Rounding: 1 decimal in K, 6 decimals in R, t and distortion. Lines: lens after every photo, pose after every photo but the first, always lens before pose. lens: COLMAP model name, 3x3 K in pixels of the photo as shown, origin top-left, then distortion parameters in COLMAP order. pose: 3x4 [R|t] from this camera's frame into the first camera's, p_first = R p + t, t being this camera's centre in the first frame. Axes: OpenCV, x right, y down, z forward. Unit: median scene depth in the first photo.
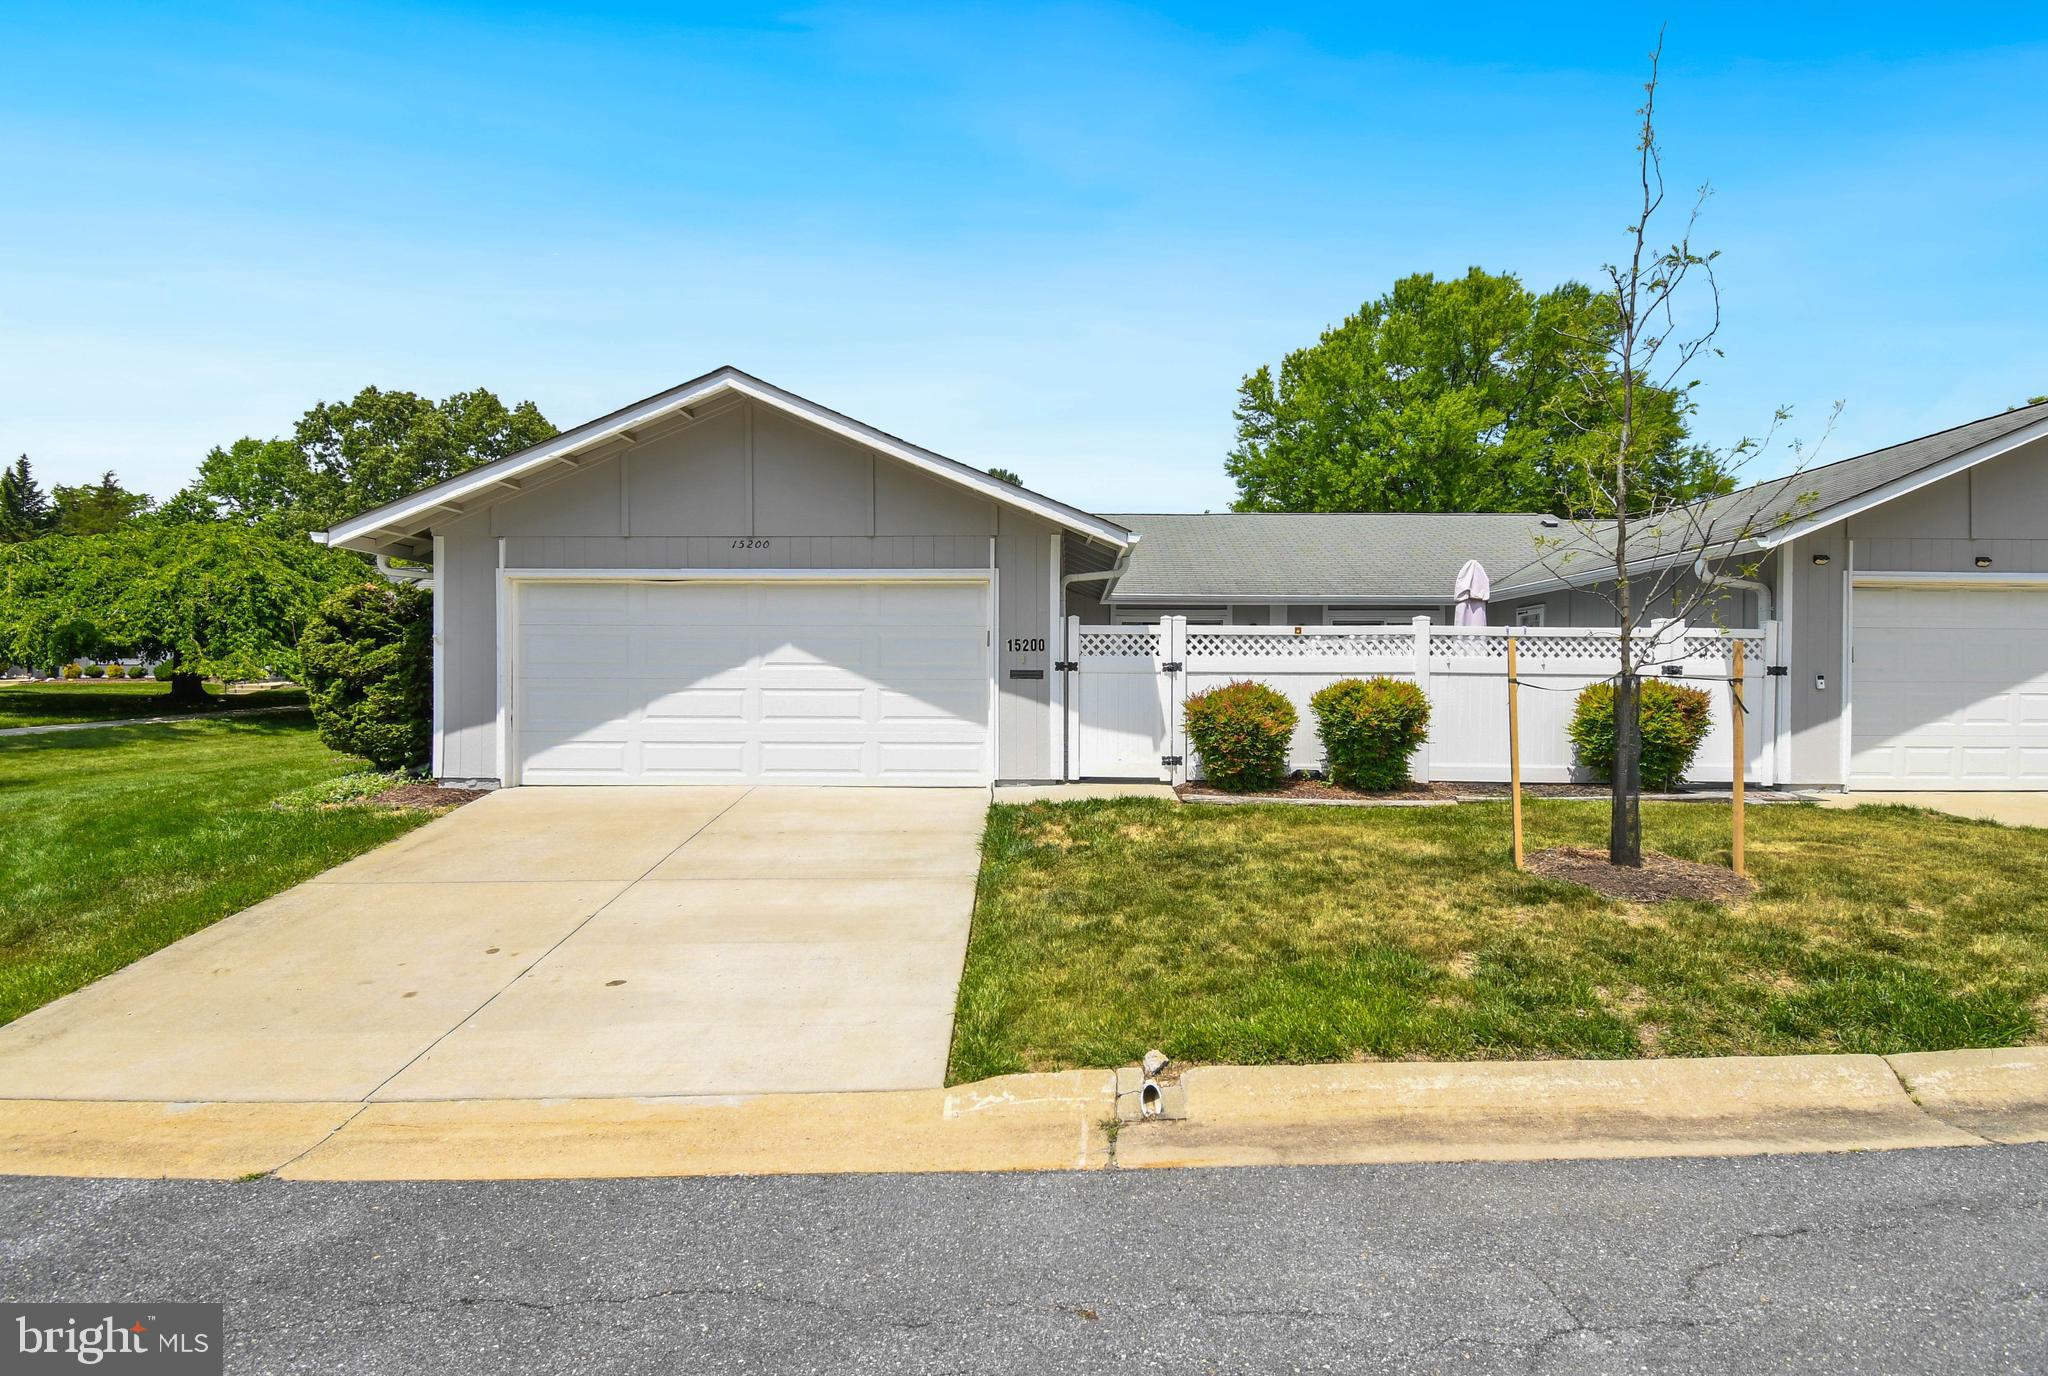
lens RADIAL K [[907.2, 0, 1026.6], [0, 907.2, 649.5], [0, 0, 1]] dist [0.027509, -0.025127]
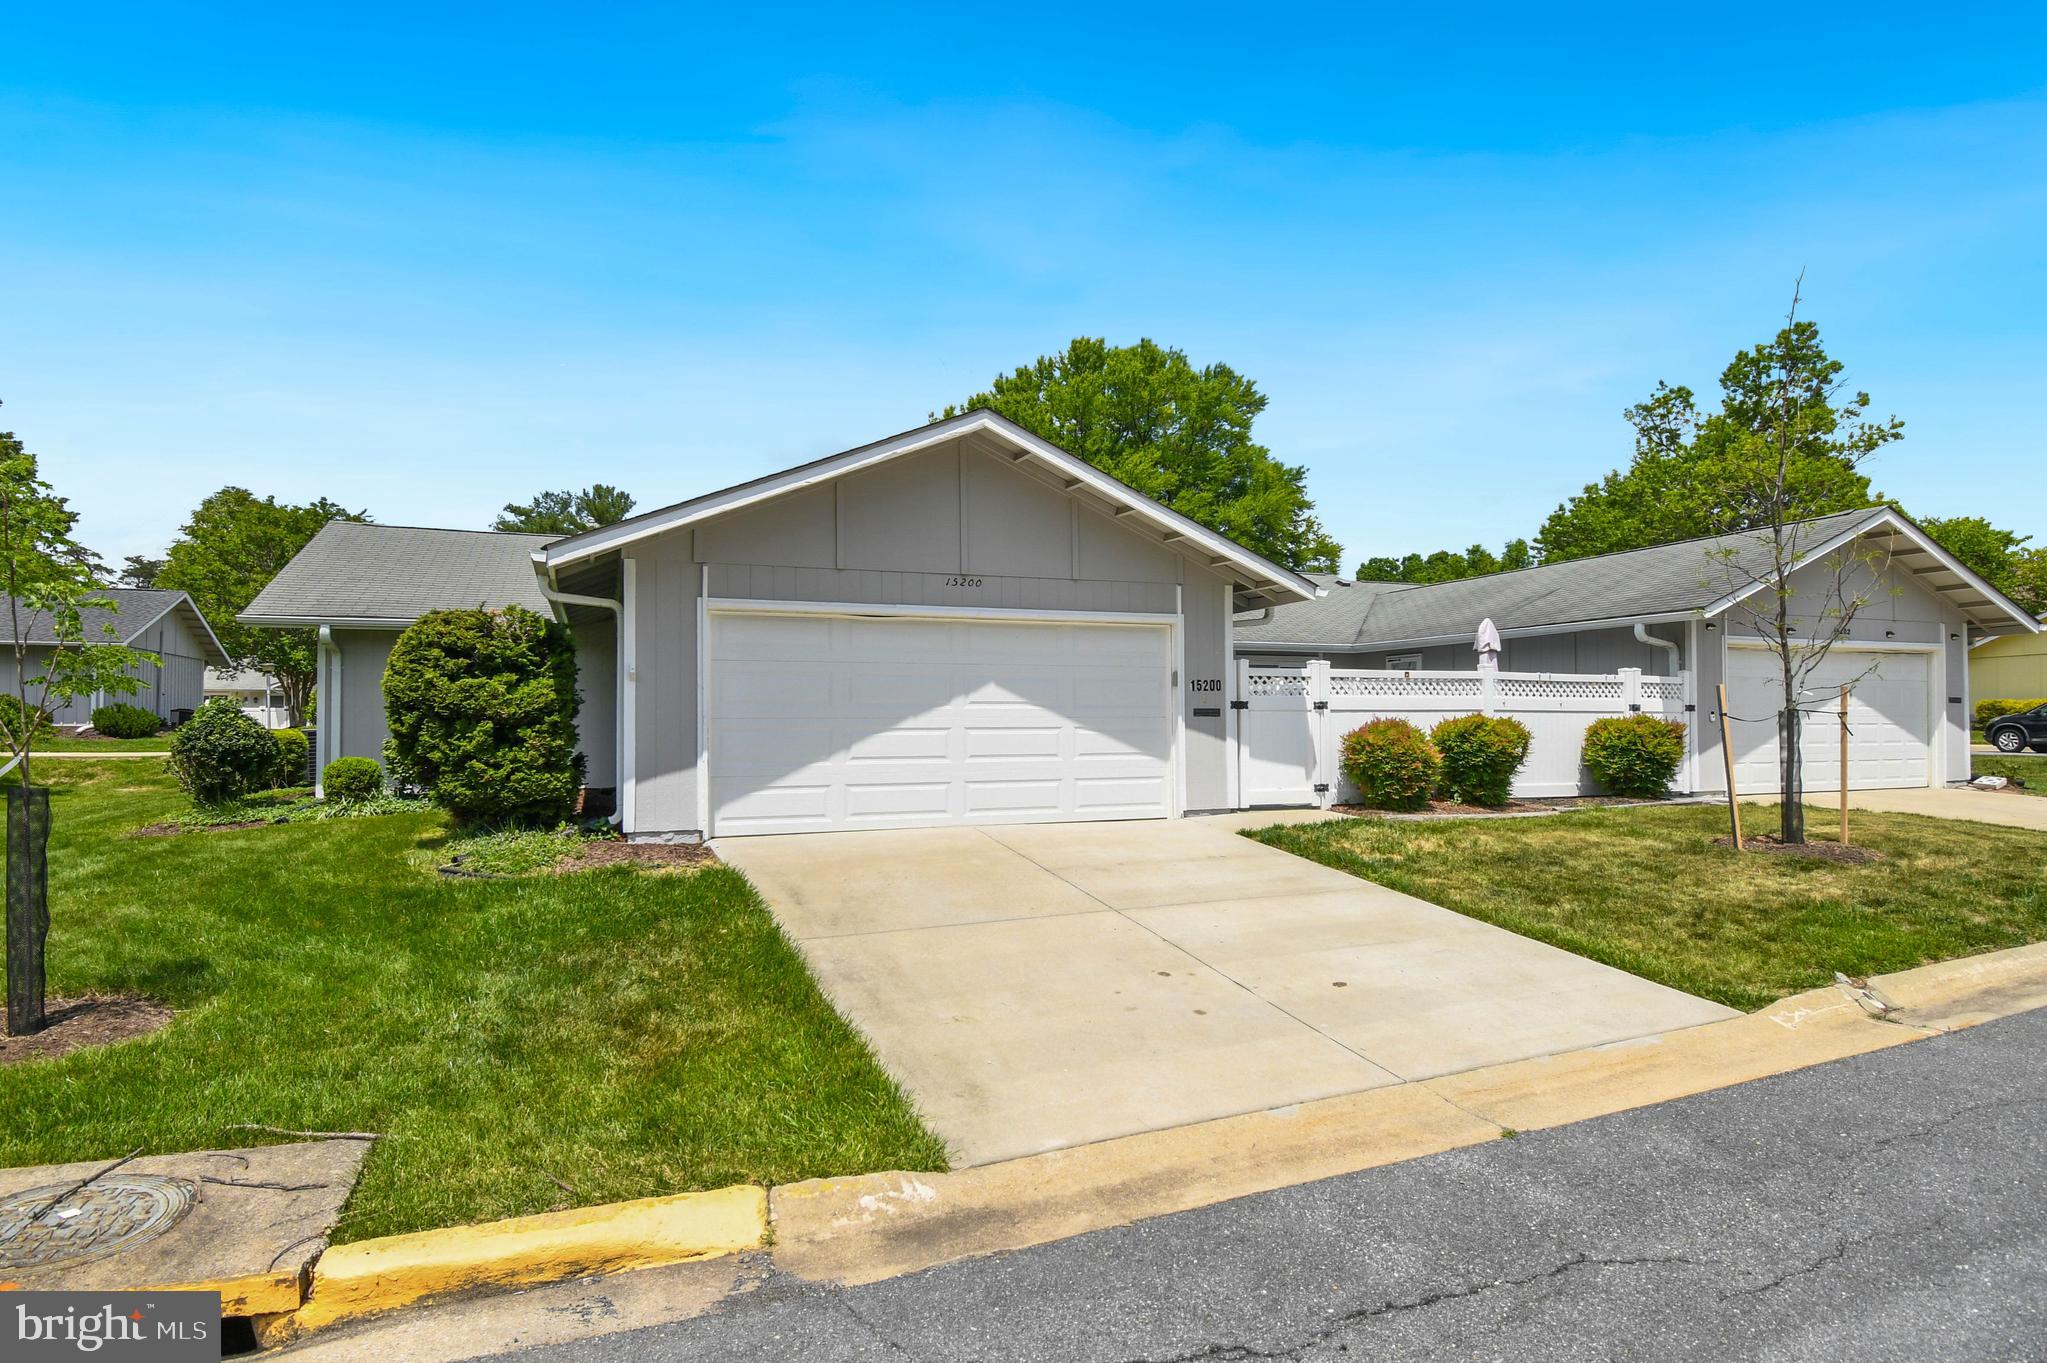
lens RADIAL K [[943.4, 0, 1022.0], [0, 943.4, 662.8], [0, 0, 1]] dist [0.002651, -0.001202]
pose [[0.941227, 0.013668, 0.337498, -0.589366], [-0.004343, 0.999588, -0.028370, 0.001236], [-0.337747, 0.025237, 0.940899, 0.011673]]
